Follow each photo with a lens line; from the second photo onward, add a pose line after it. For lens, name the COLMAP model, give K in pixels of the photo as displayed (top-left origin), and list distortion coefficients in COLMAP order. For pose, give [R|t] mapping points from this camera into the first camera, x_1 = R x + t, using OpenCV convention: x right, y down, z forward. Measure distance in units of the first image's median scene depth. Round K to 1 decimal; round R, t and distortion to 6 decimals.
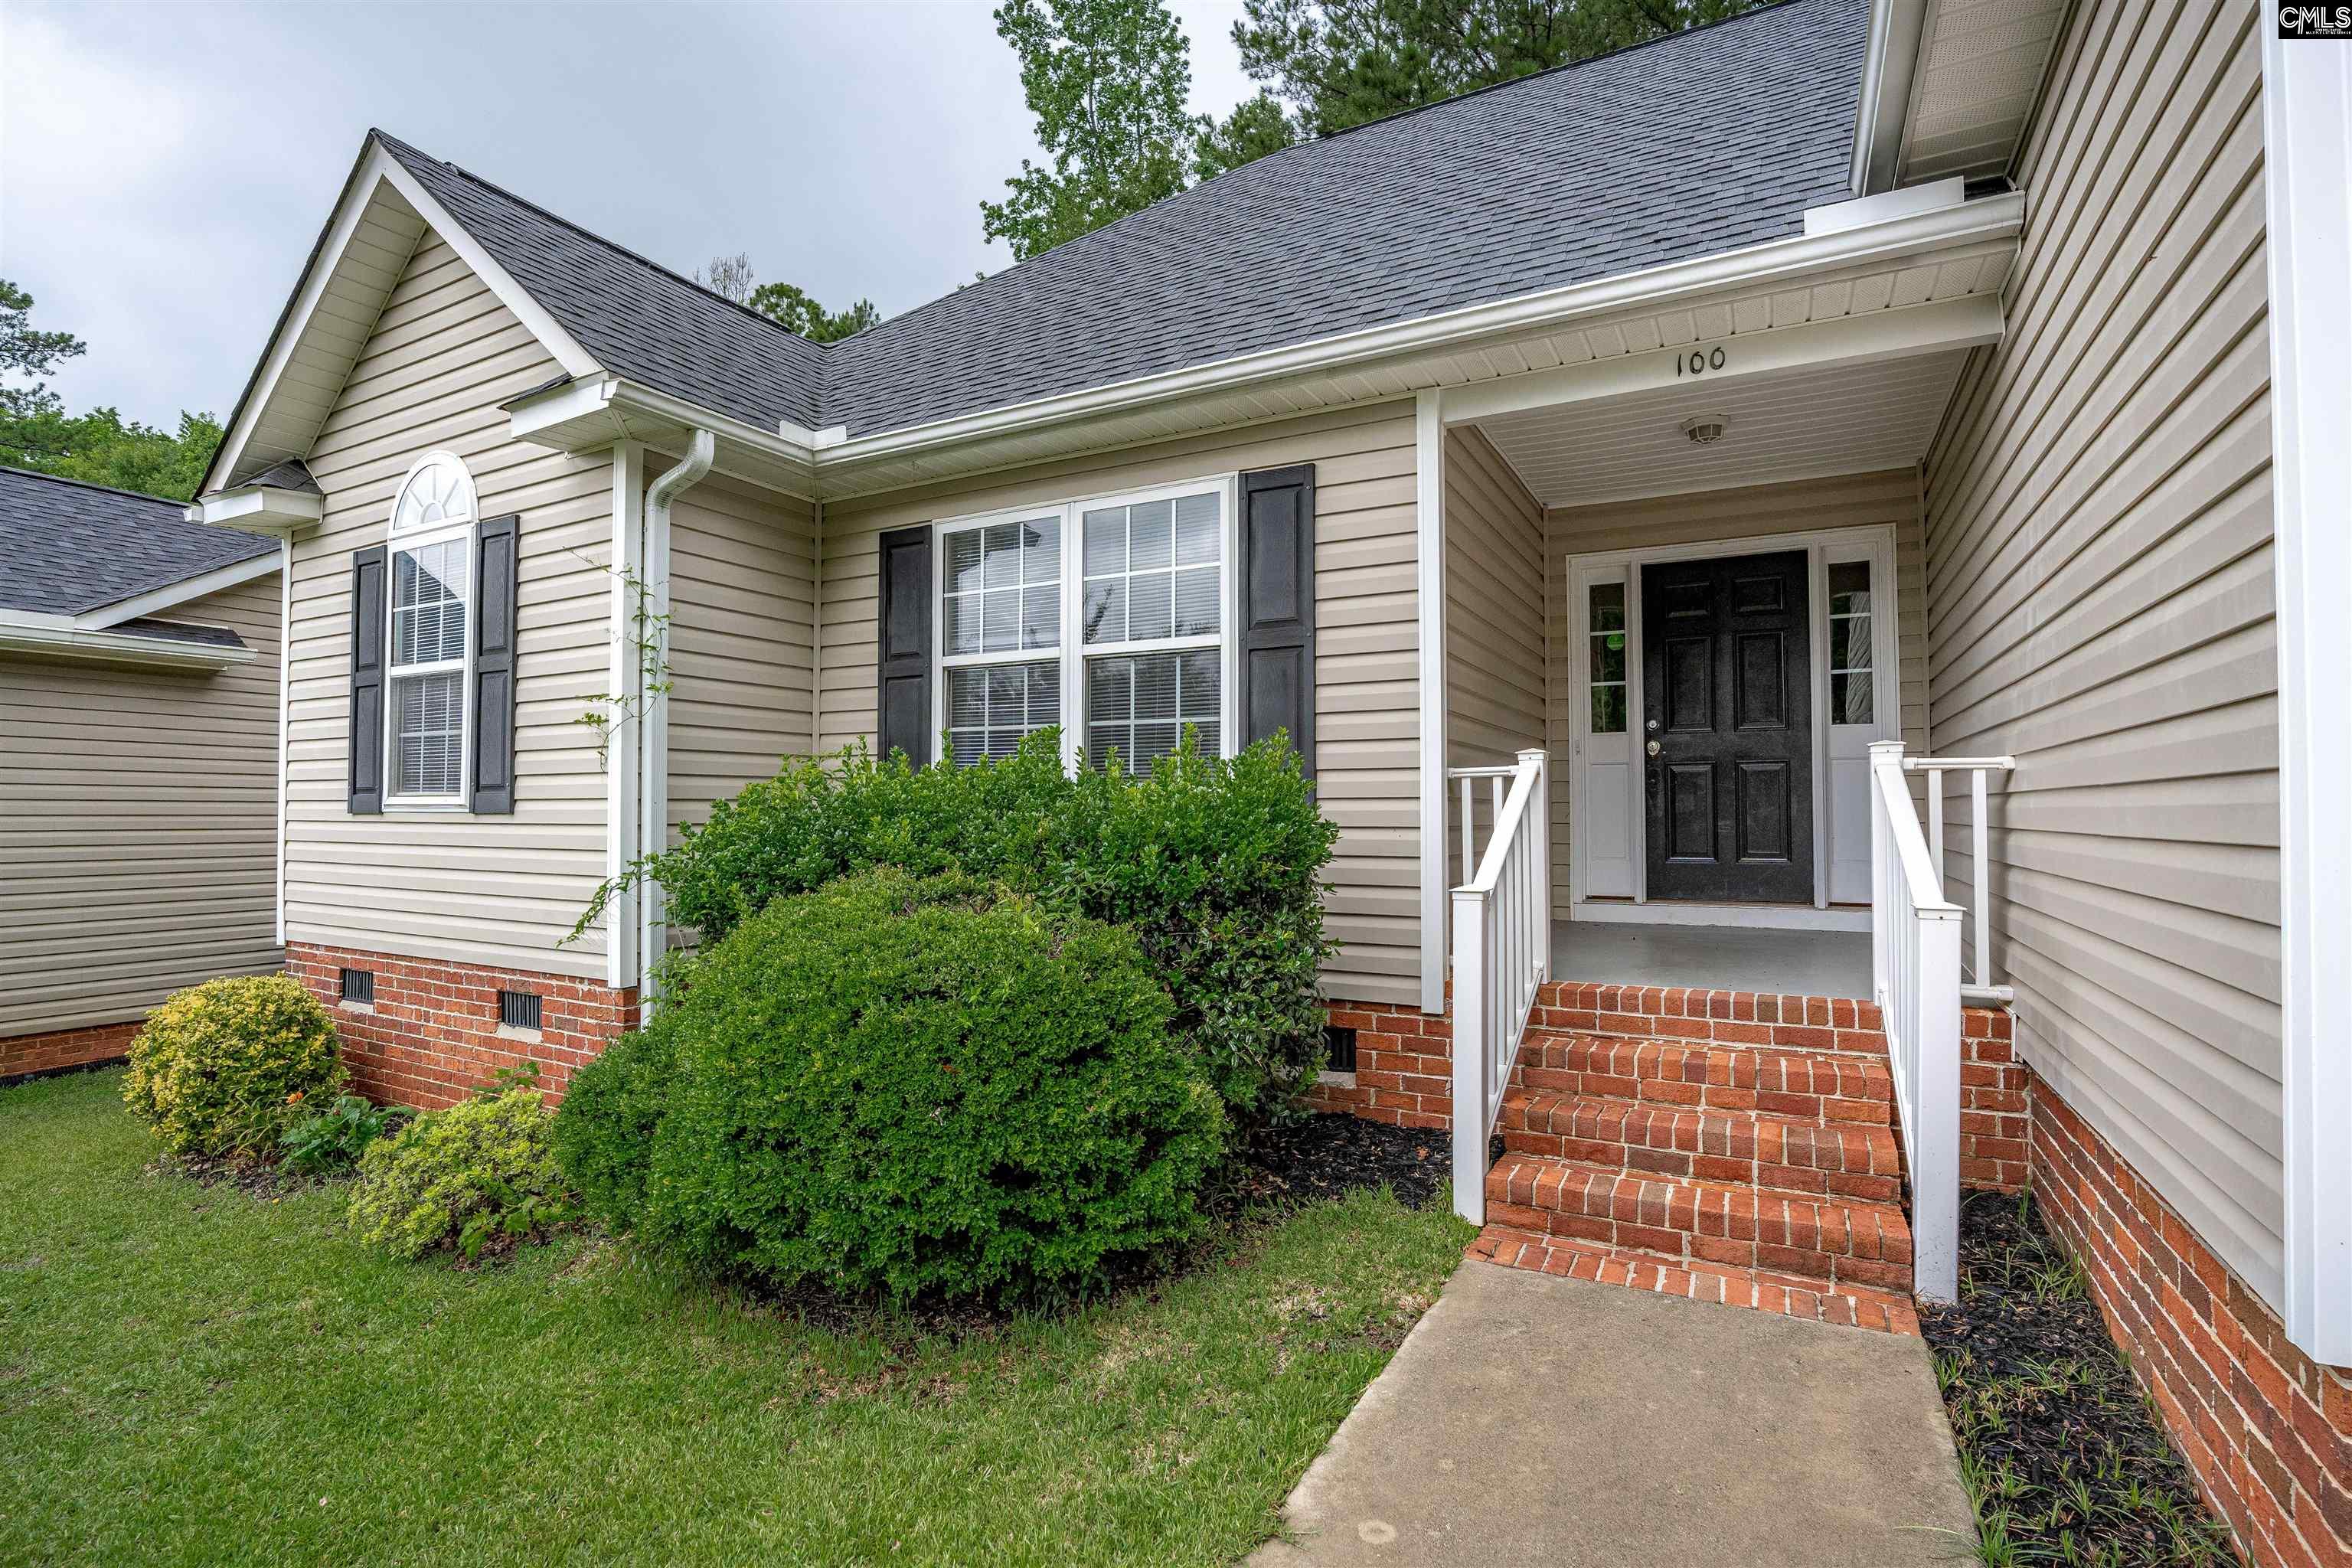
lens RADIAL K [[1128.7, 0, 1171.3], [0, 1128.7, 791.1], [0, 0, 1]] dist [-0.026117, 0.003261]
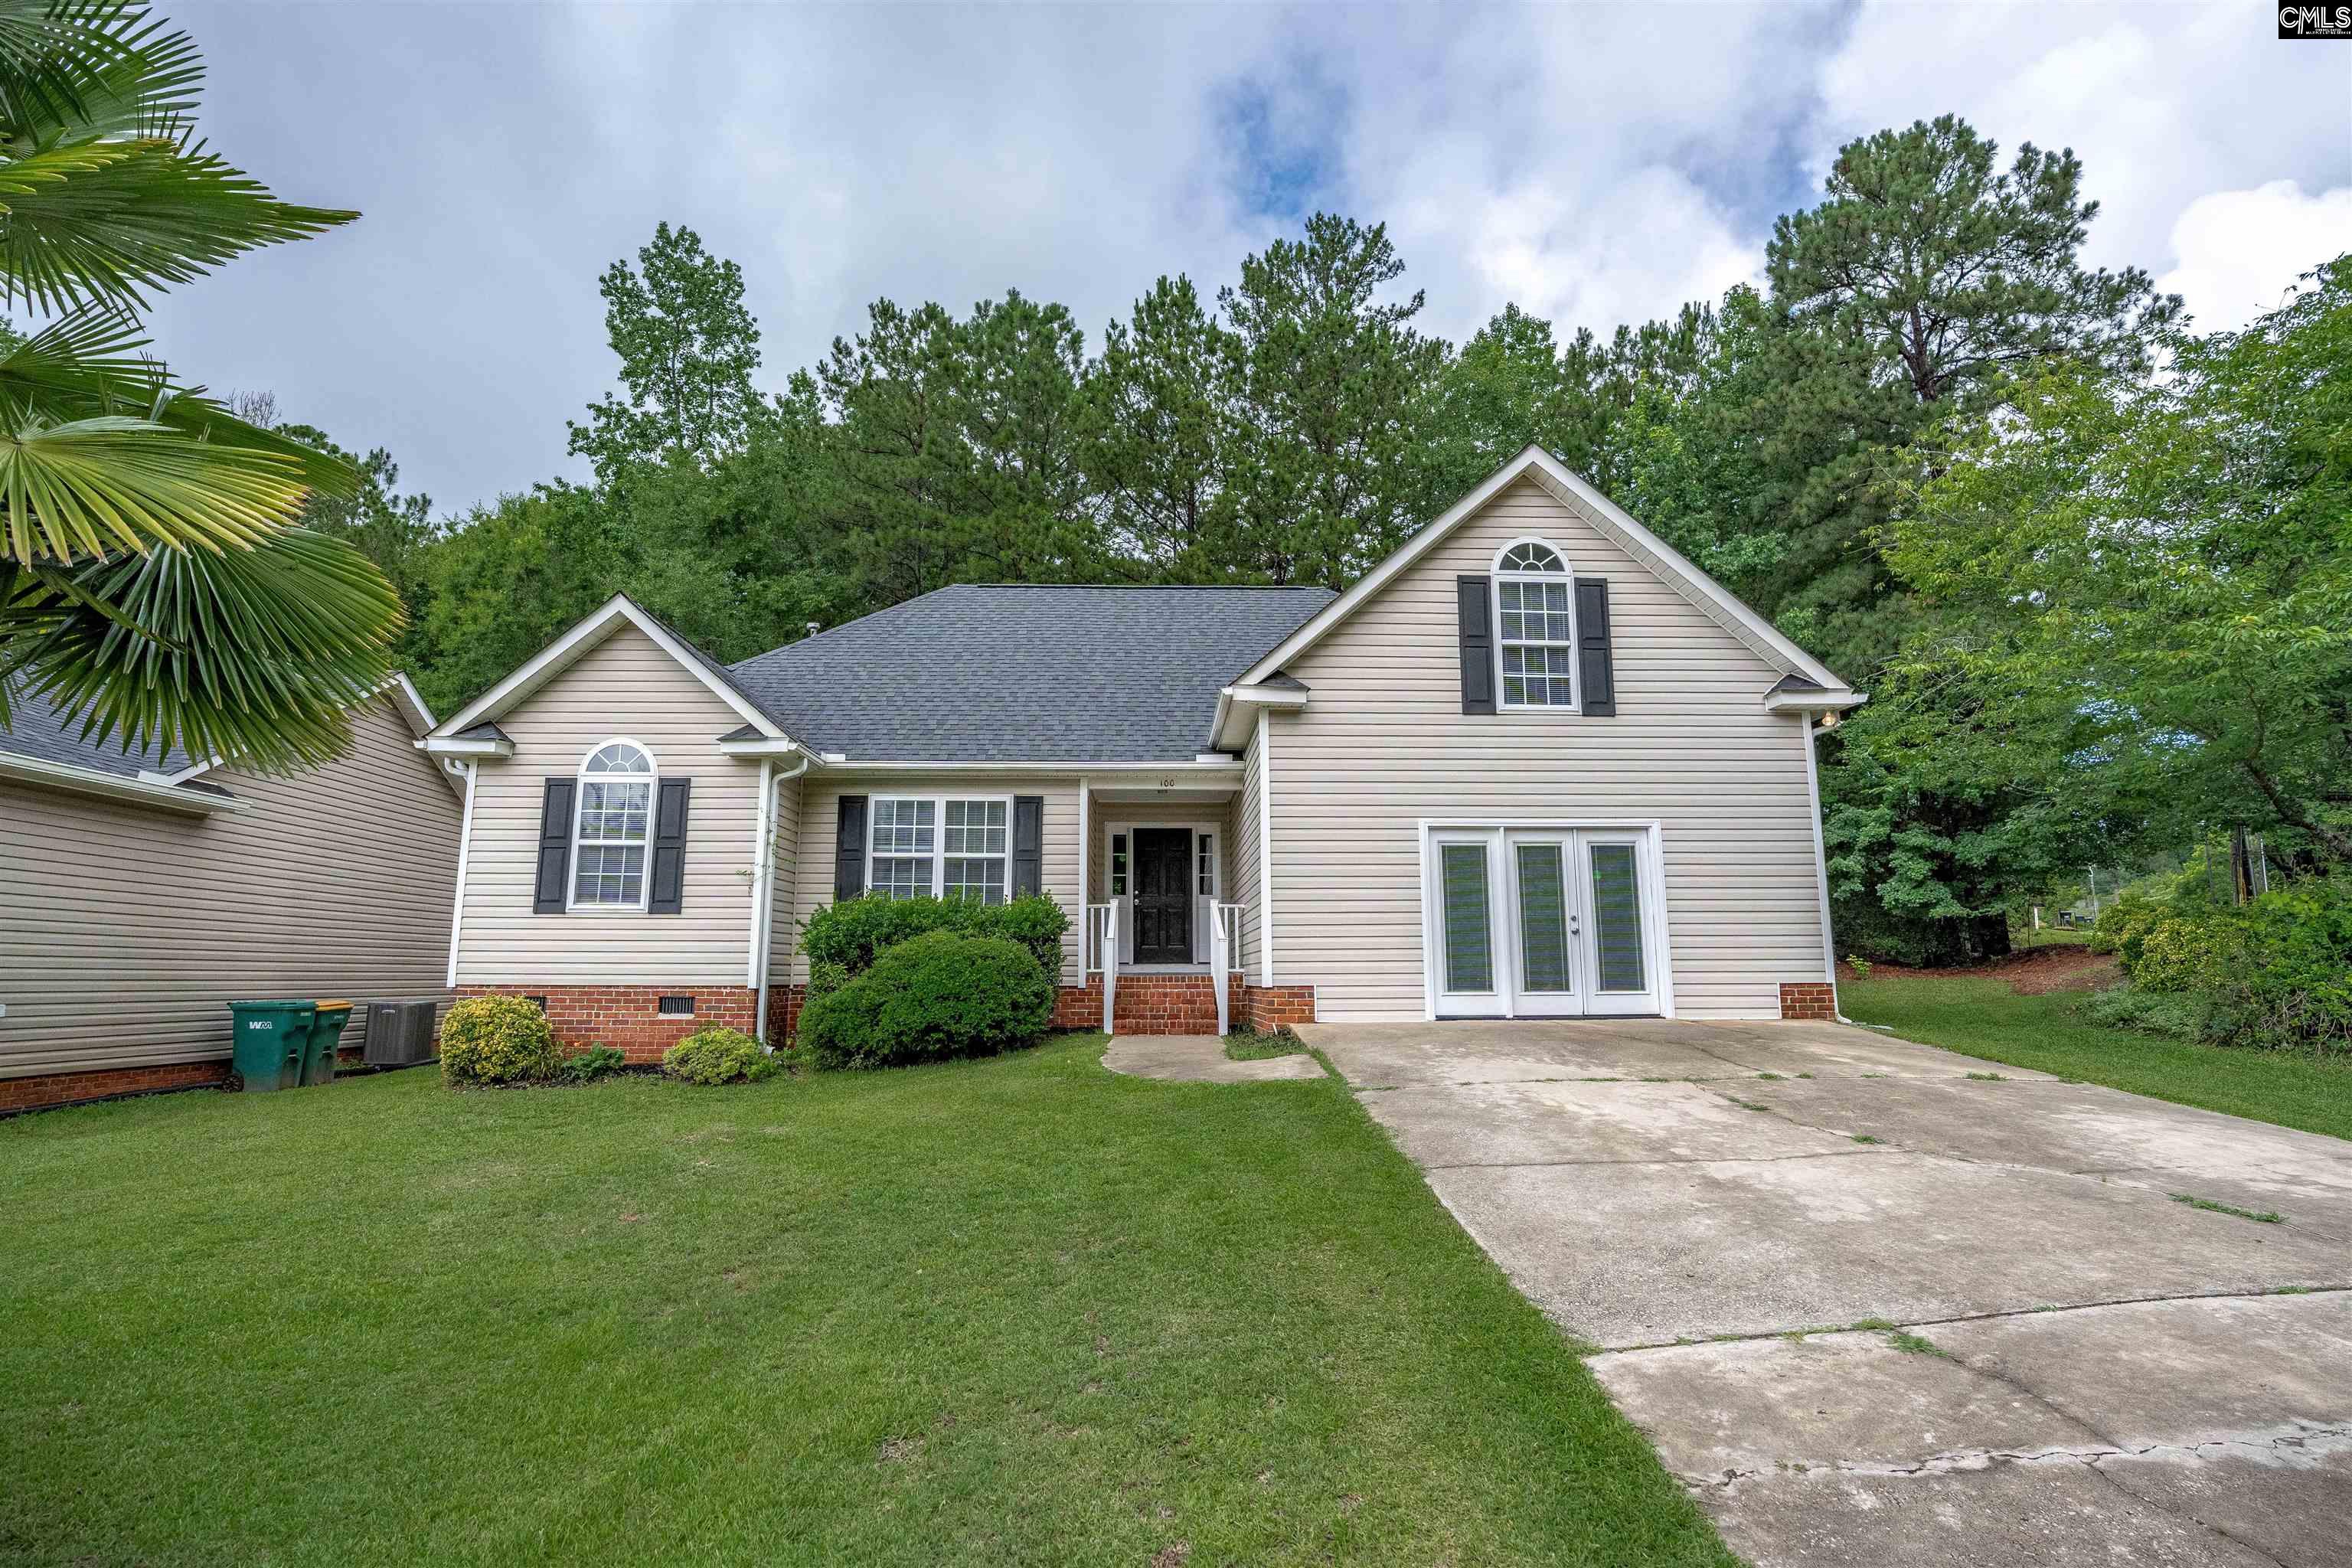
lens RADIAL K [[1128.7, 0, 1174.9], [0, 1128.7, 791.5], [0, 0, 1]] dist [-0.026117, 0.003261]
pose [[0.868106, 0.079702, 0.489938, -0.835163], [-0.008987, 0.989387, -0.145027, 0.092355], [-0.496298, 0.121495, 0.859609, -1.376807]]
